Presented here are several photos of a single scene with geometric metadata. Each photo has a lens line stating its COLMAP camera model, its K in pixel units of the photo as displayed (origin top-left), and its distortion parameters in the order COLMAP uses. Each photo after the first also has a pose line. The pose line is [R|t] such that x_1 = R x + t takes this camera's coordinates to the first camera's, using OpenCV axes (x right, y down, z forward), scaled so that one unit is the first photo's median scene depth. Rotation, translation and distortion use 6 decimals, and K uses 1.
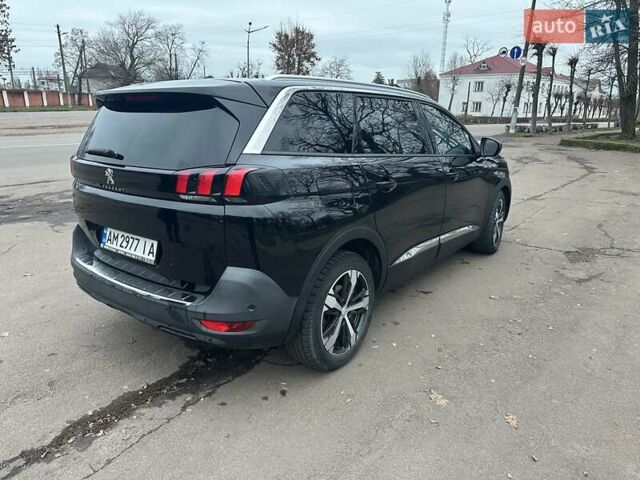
lens RADIAL K [[454.0, 0, 318.5], [0, 454.0, 239.4], [0, 0, 1]] dist [0.071651, -0.104849]
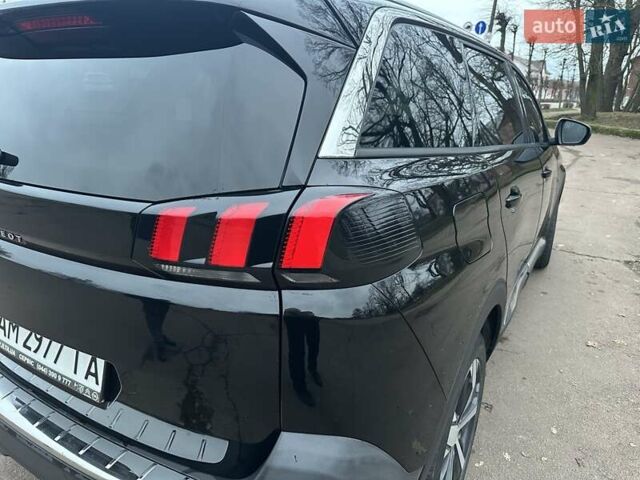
lens RADIAL K [[466.8, 0, 319.9], [0, 466.8, 242.3], [0, 0, 1]] dist [-0.019927, -0.000284]
pose [[0.993956, -0.016872, 0.108479, -0.164996], [0.011378, 0.998630, 0.051068, -0.104789], [-0.109192, -0.049525, 0.992786, 0.459448]]
